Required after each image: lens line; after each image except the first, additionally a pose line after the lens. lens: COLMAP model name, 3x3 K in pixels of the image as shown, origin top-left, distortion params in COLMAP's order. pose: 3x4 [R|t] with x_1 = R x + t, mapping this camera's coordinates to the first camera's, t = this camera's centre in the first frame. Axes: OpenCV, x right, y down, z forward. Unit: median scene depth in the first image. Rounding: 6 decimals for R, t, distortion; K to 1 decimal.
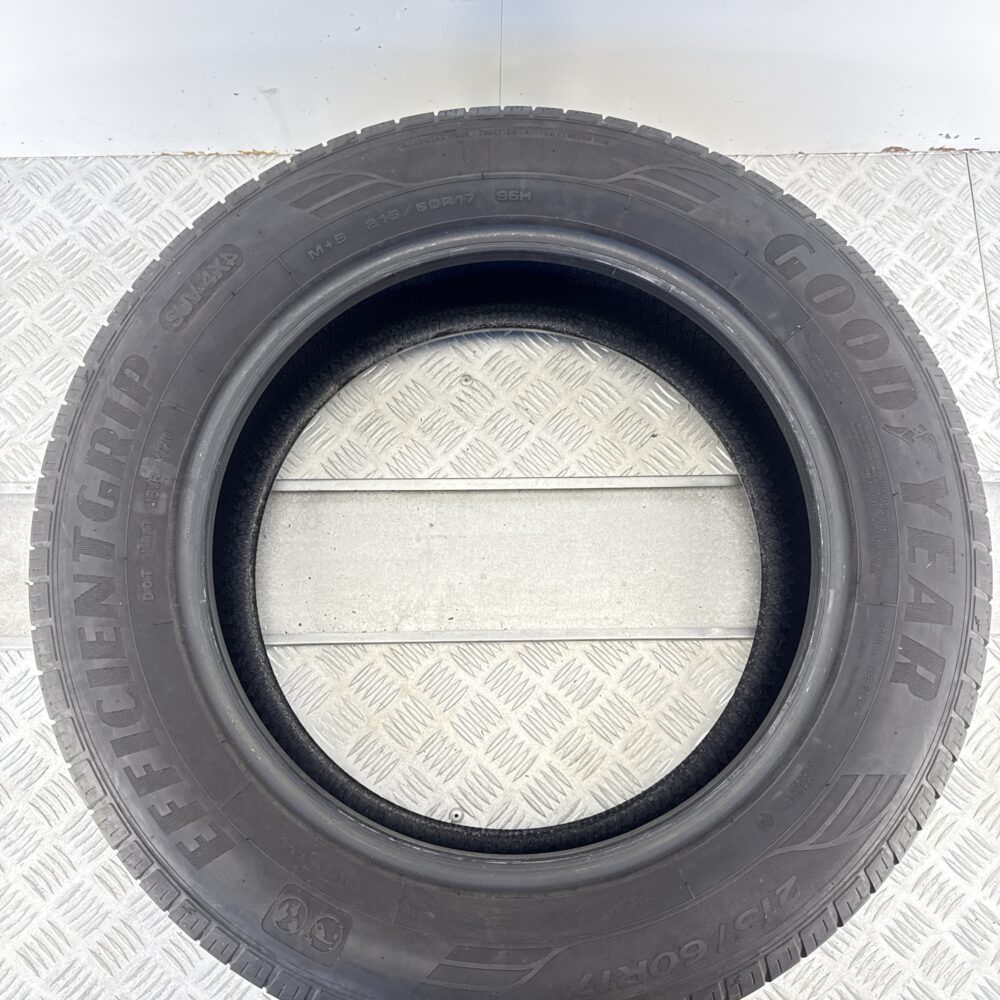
lens RADIAL K [[938.9, 0, 500.0], [0, 938.9, 500.0], [0, 0, 1]] dist [0.113347, -0.163131]
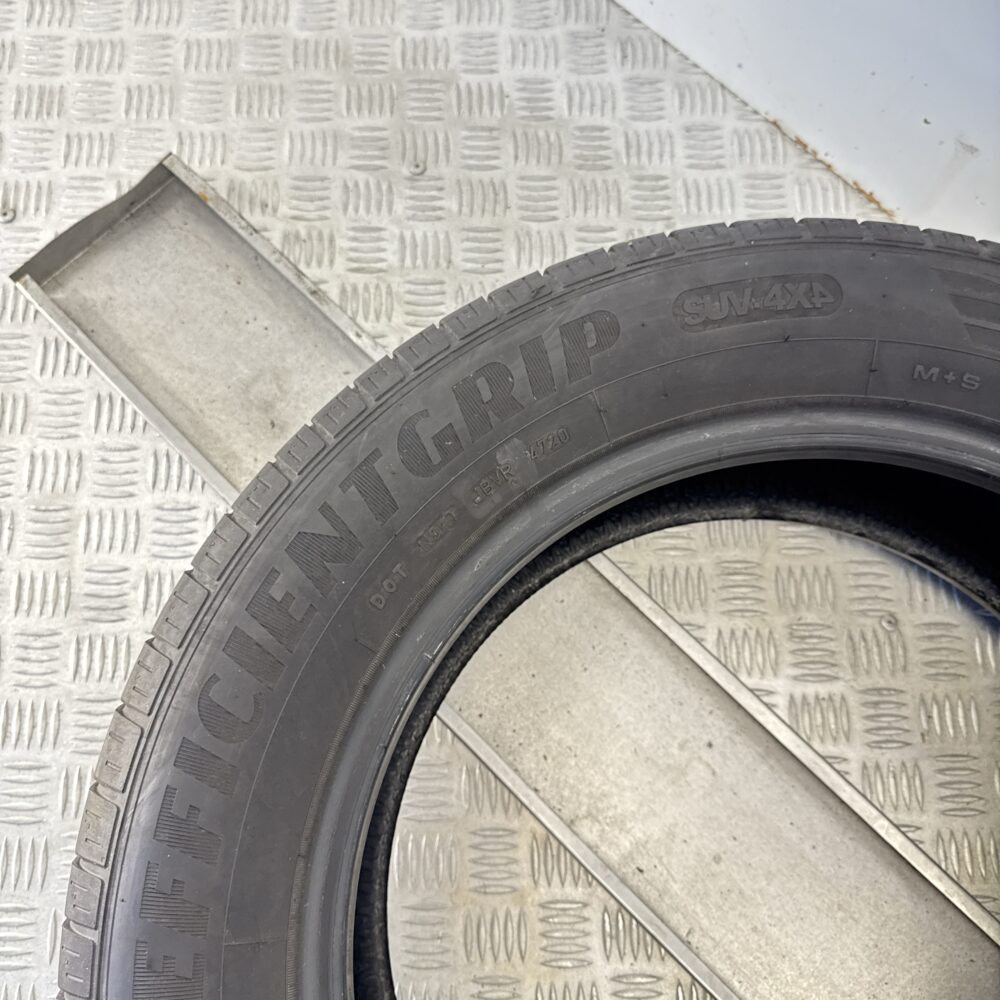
lens RADIAL K [[1014.5, 0, 523.6], [0, 1014.5, 519.1], [0, 0, 1]] dist [0.152562, -0.332676]
pose [[0.708356, 0.680580, -0.187198, -0.150942], [-0.689333, 0.724049, 0.023934, -0.017898], [0.151829, 0.112088, 0.982031, 0.237620]]
